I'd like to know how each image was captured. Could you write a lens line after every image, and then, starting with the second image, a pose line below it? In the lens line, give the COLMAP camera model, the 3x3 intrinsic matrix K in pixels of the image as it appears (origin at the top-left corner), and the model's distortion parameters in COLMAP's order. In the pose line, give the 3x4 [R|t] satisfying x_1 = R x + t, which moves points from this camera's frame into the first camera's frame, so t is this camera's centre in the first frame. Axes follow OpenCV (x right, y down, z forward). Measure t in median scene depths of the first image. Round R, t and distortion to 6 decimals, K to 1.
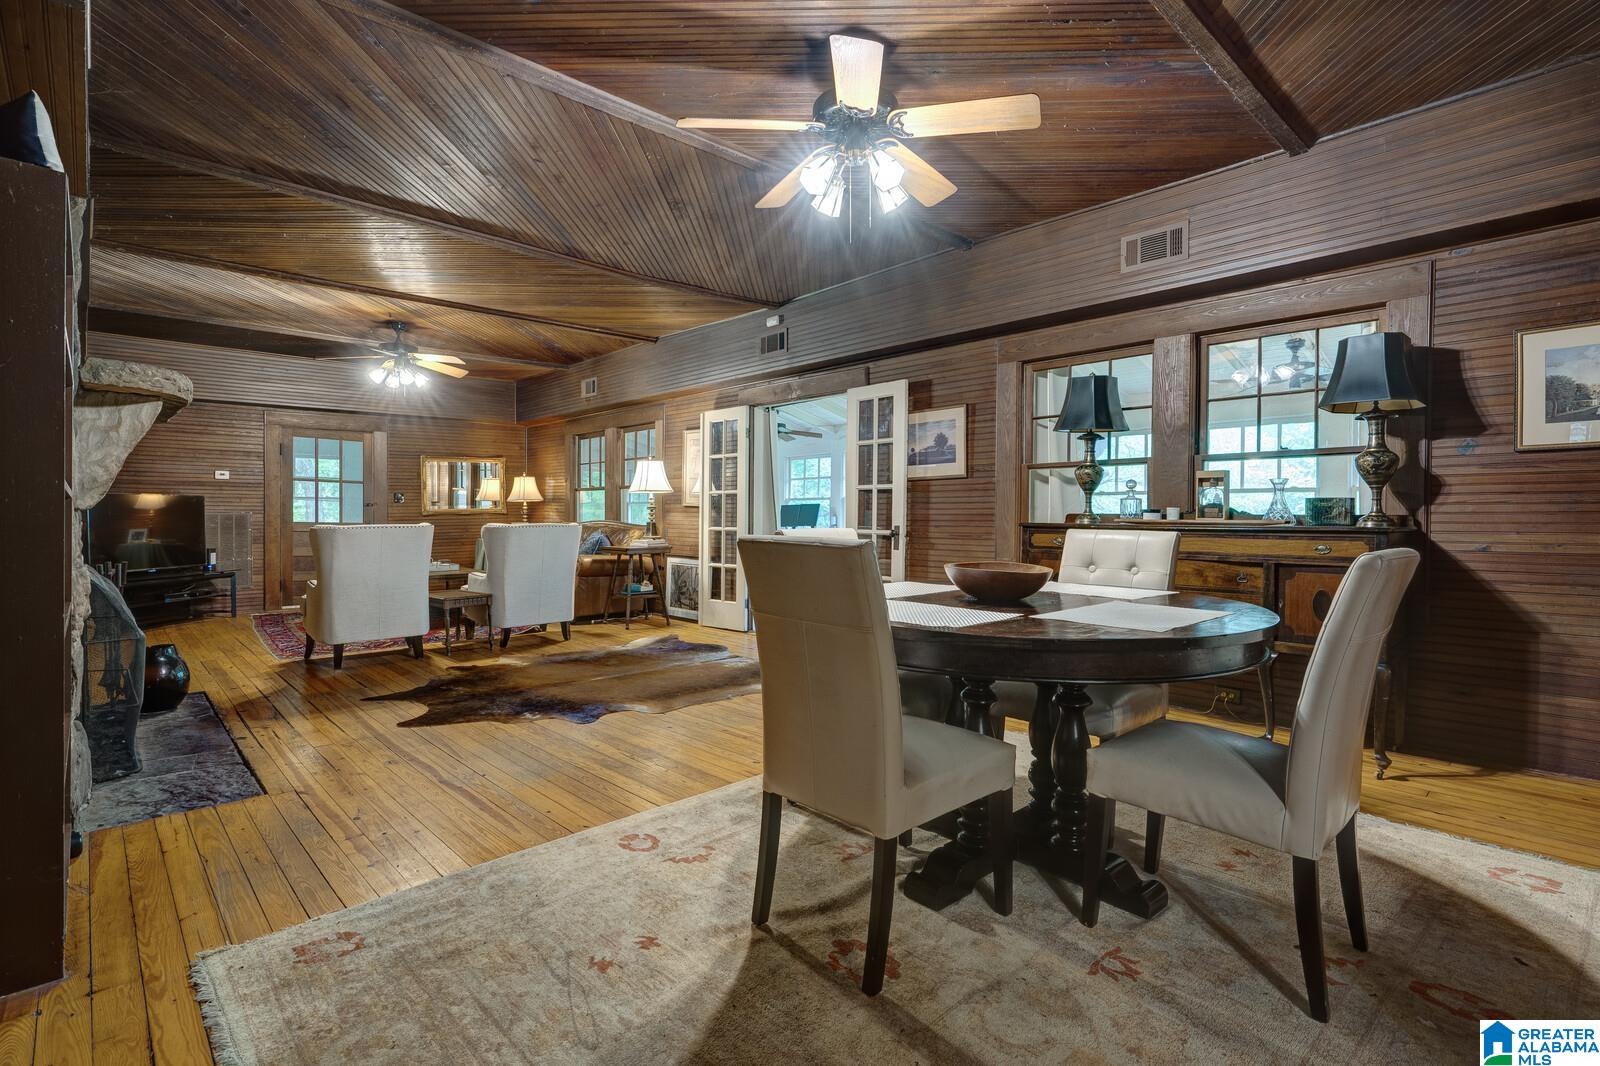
lens RADIAL K [[768.3, 0, 804.7], [0, 768.3, 521.9], [0, 0, 1]] dist [-0.003903, 0.001292]
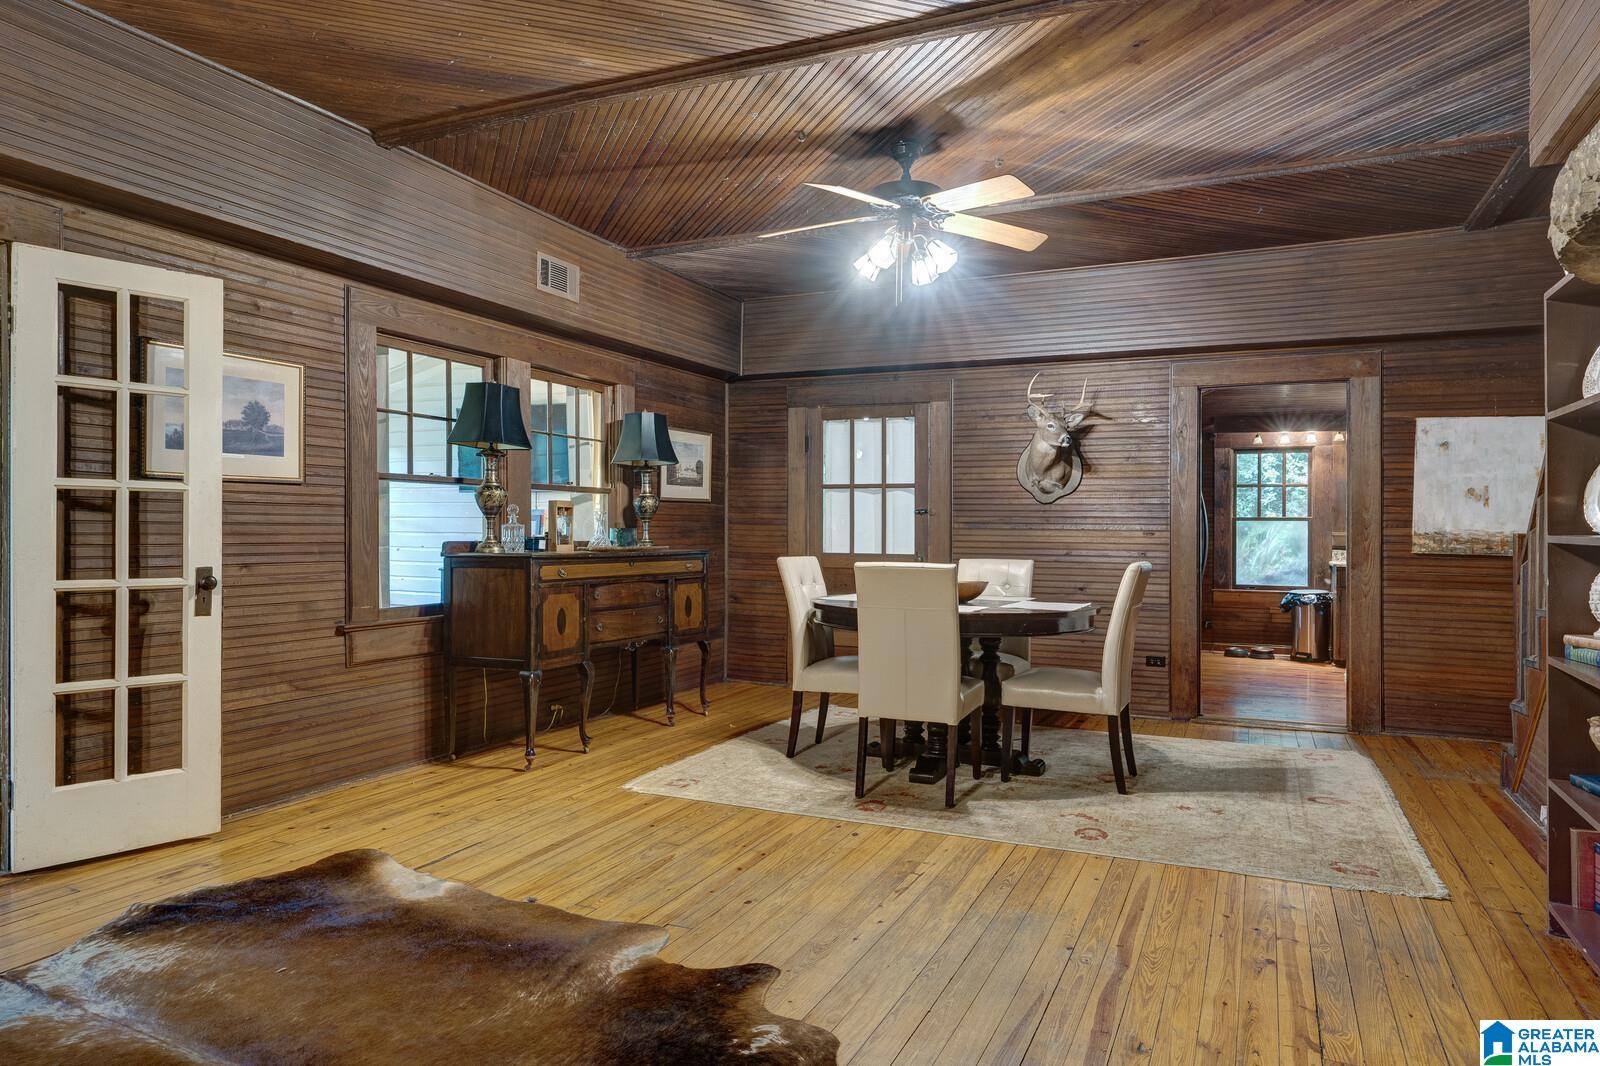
lens RADIAL K [[1000.0, 0, 799.0], [0, 1000.0, 535.3], [0, 0, 1]] dist [0.010705, 0.000664]
pose [[-0.375965, -0.008726, 0.926593, -0.696033], [-0.002802, 0.999962, 0.008280, -0.024224], [-0.926630, 0.000517, -0.375975, 0.946189]]
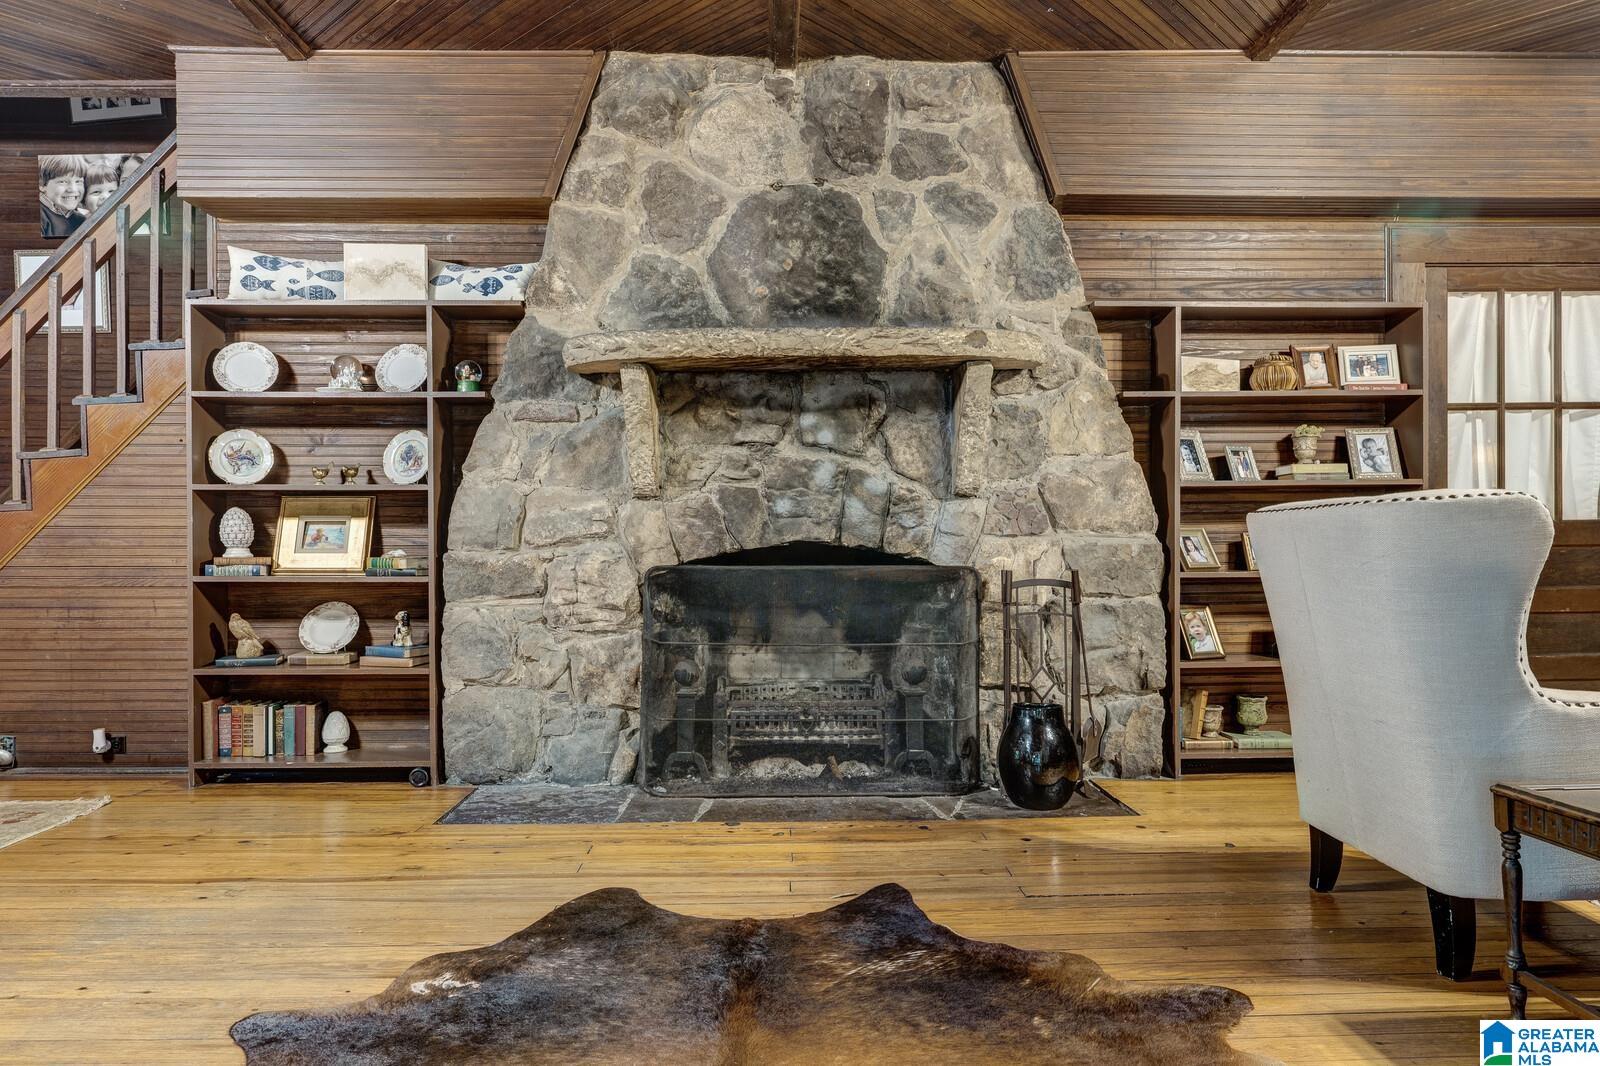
lens RADIAL K [[1002.6, 0, 804.3], [0, 1002.6, 536.2], [0, 0, 1]] dist [-0.003929, 0.007165]
pose [[-0.662570, -0.001117, -0.748999, -0.076749], [0.002361, 0.999991, -0.003581, 0.020958], [0.748996, -0.004141, -0.662562, 1.173867]]
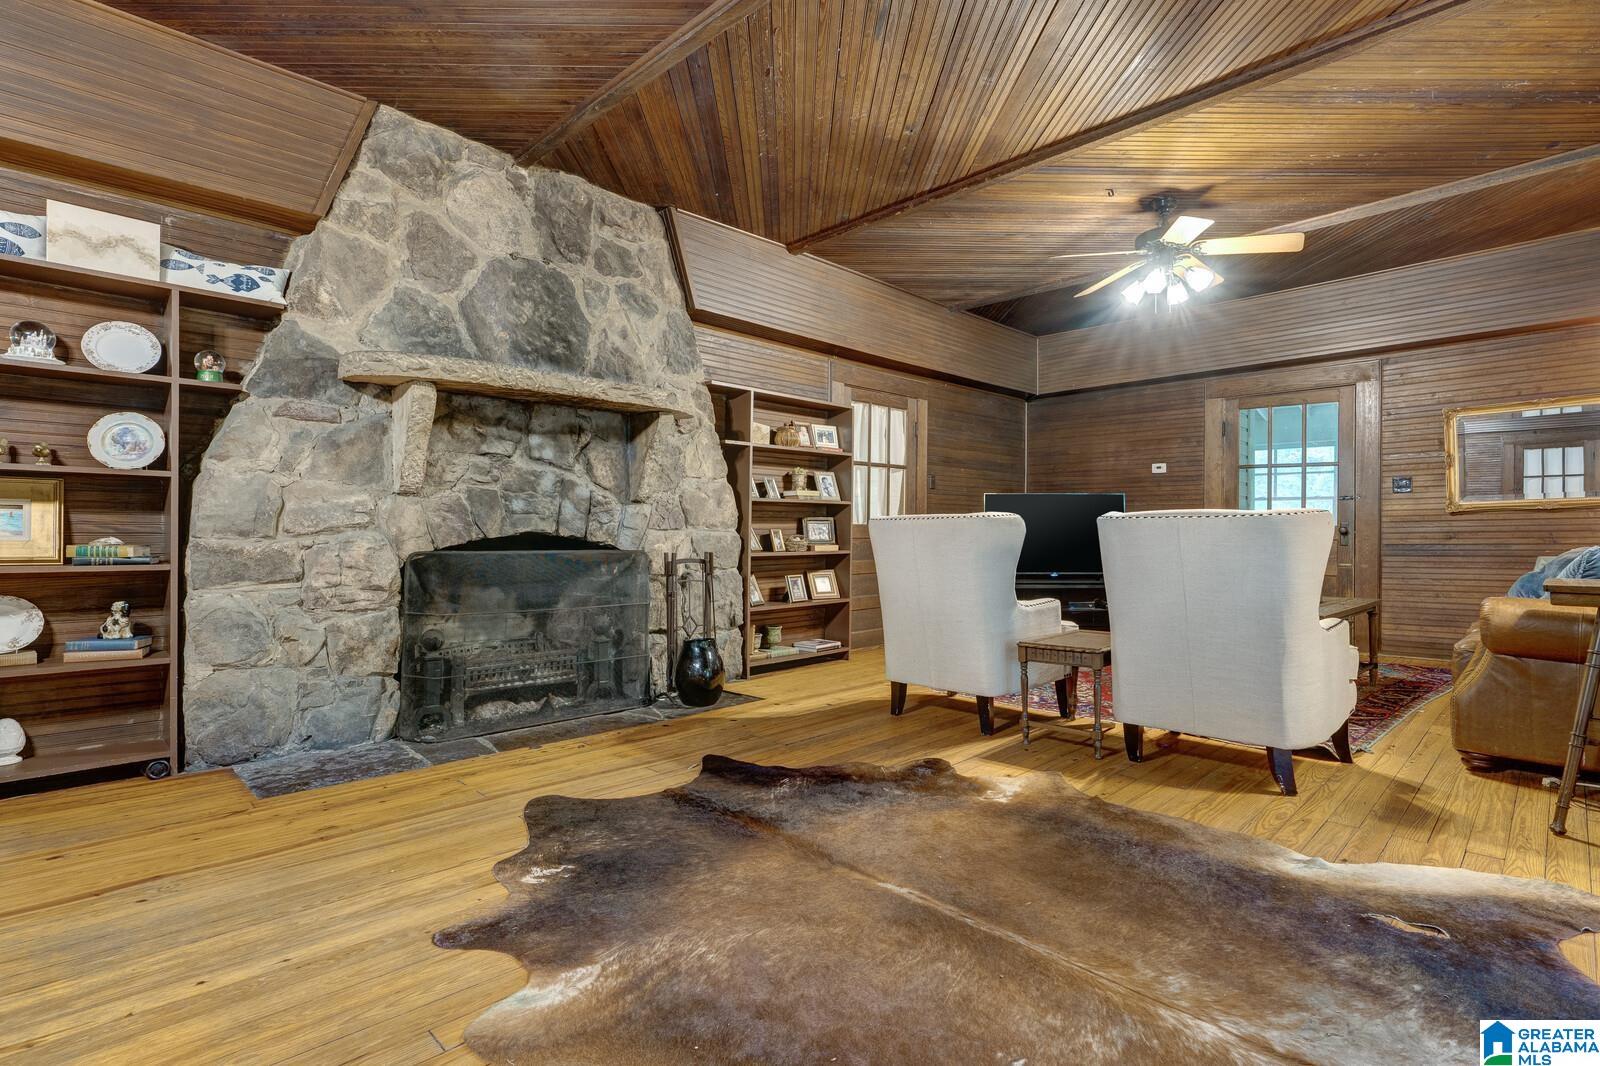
lens RADIAL K [[768.3, 0, 790.0], [0, 768.3, 532.5], [0, 0, 1]] dist [-0.003903, 0.001292]
pose [[0.018711, -0.000470, -0.999825, 0.121320], [-0.008073, 0.999967, -0.000621, 0.020877], [0.999792, 0.008083, 0.018707, 0.914467]]
